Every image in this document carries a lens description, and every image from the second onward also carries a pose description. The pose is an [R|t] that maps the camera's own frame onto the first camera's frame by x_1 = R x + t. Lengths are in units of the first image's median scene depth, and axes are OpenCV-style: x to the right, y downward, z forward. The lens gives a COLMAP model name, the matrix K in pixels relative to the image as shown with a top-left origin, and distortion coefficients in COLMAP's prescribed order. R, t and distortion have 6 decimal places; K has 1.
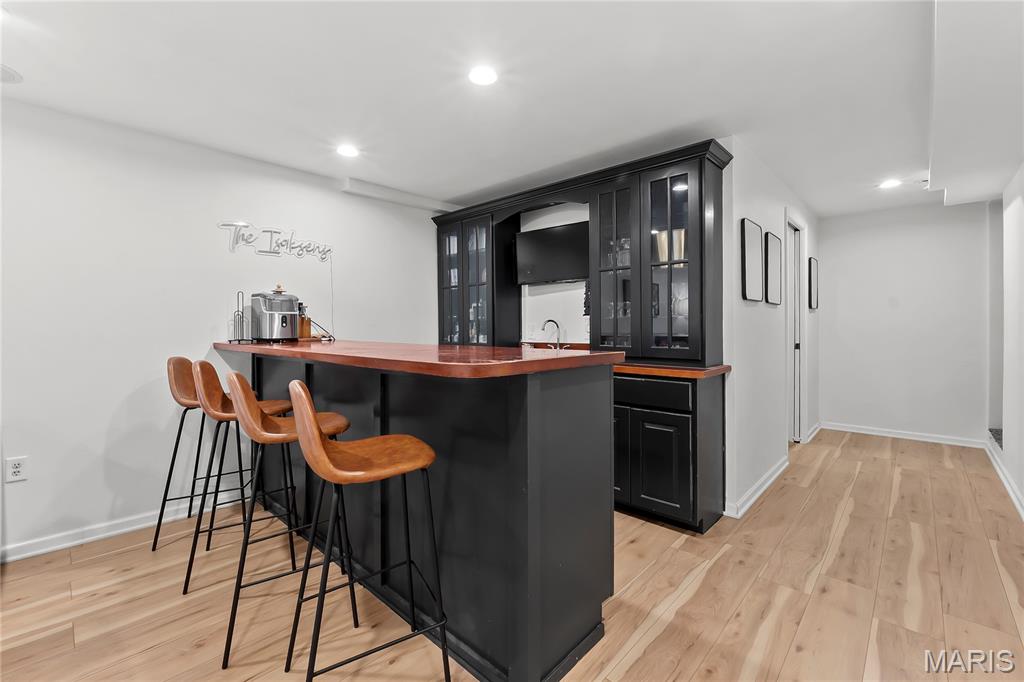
lens RADIAL K [[435.7, 0, 514.5], [0, 435.7, 336.0], [0, 0, 1]] dist [-0.004643, -0.001254]
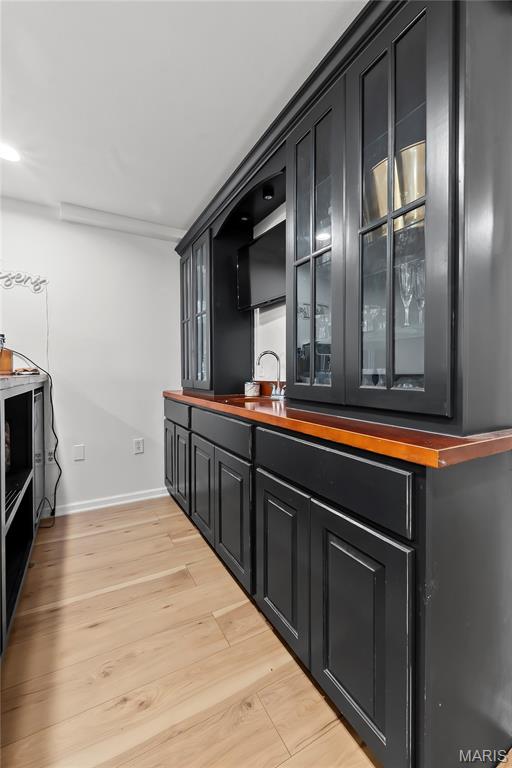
lens RADIAL K [[326.8, 0, 257.8], [0, 326.8, 380.1], [0, 0, 1]] dist [-0.004643, -0.001254]
pose [[0.956002, 0.010612, -0.293170, 0.241866], [-0.008494, 0.999928, 0.008496, 0.012355], [0.293239, -0.005633, 0.956023, 0.449390]]
